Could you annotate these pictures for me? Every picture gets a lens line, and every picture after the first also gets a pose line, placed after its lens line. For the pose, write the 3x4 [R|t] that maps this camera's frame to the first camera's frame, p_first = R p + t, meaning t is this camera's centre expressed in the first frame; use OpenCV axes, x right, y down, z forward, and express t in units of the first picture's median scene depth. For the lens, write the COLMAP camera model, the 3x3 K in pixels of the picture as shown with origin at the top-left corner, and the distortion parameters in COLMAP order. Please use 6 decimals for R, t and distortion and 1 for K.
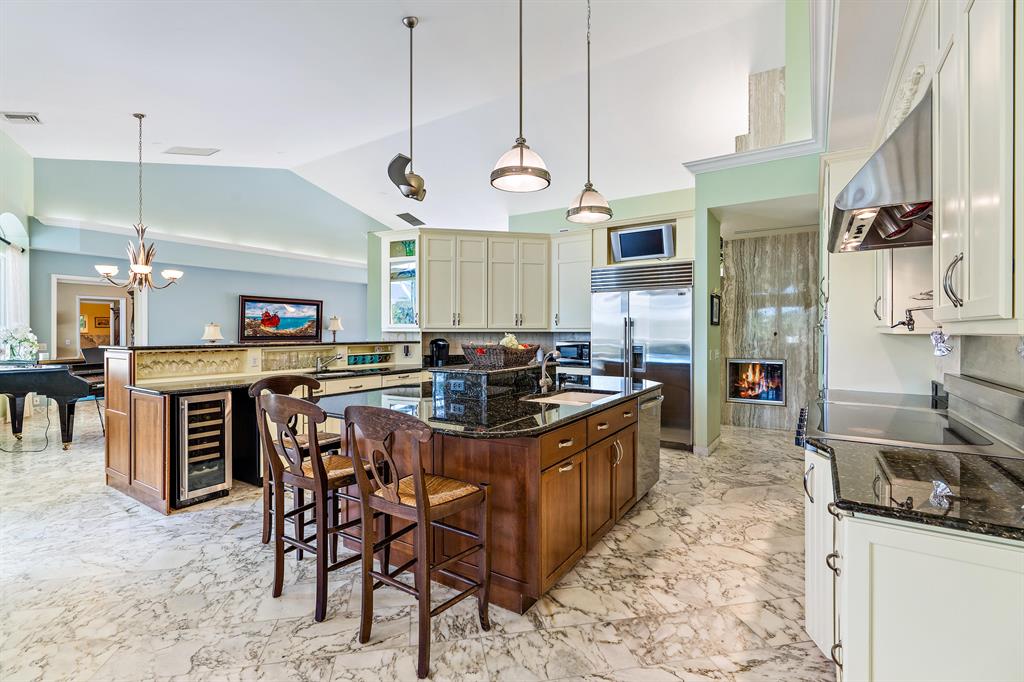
lens RADIAL K [[465.0, 0, 511.2], [0, 465.0, 335.4], [0, 0, 1]] dist [0.000057, 0.000020]
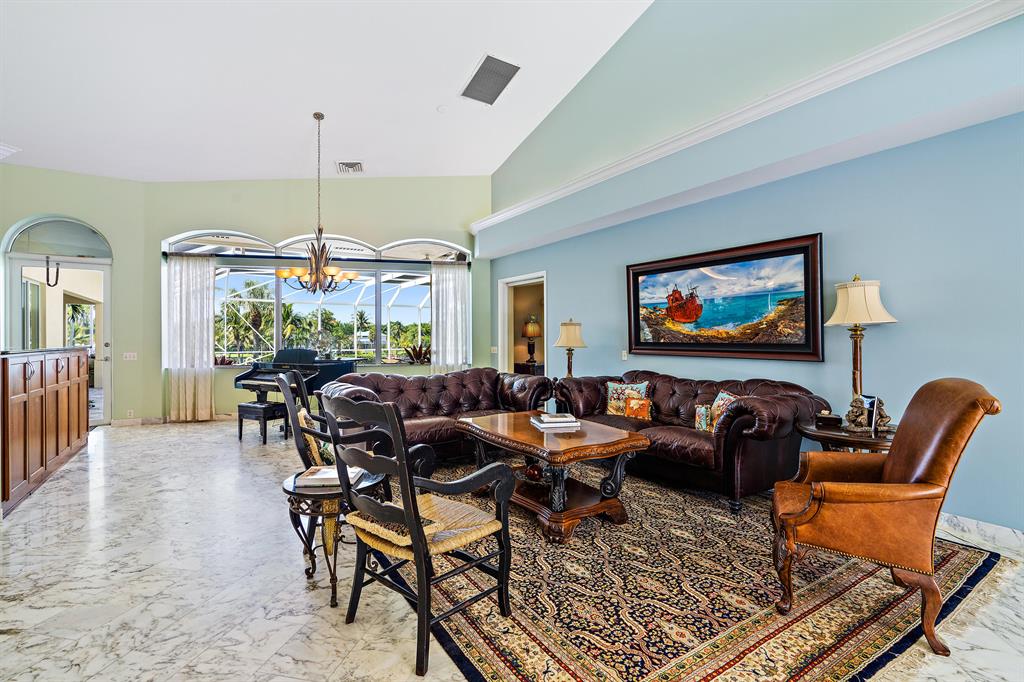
lens RADIAL K [[465.0, 0, 511.3], [0, 465.0, 337.4], [0, 0, 1]] dist [0.000057, 0.000020]
pose [[-0.406074, 0.000223, -0.913840, -0.036712], [-0.002422, 0.999996, 0.001321, -0.004118], [0.913837, 0.002750, -0.406072, 1.013020]]
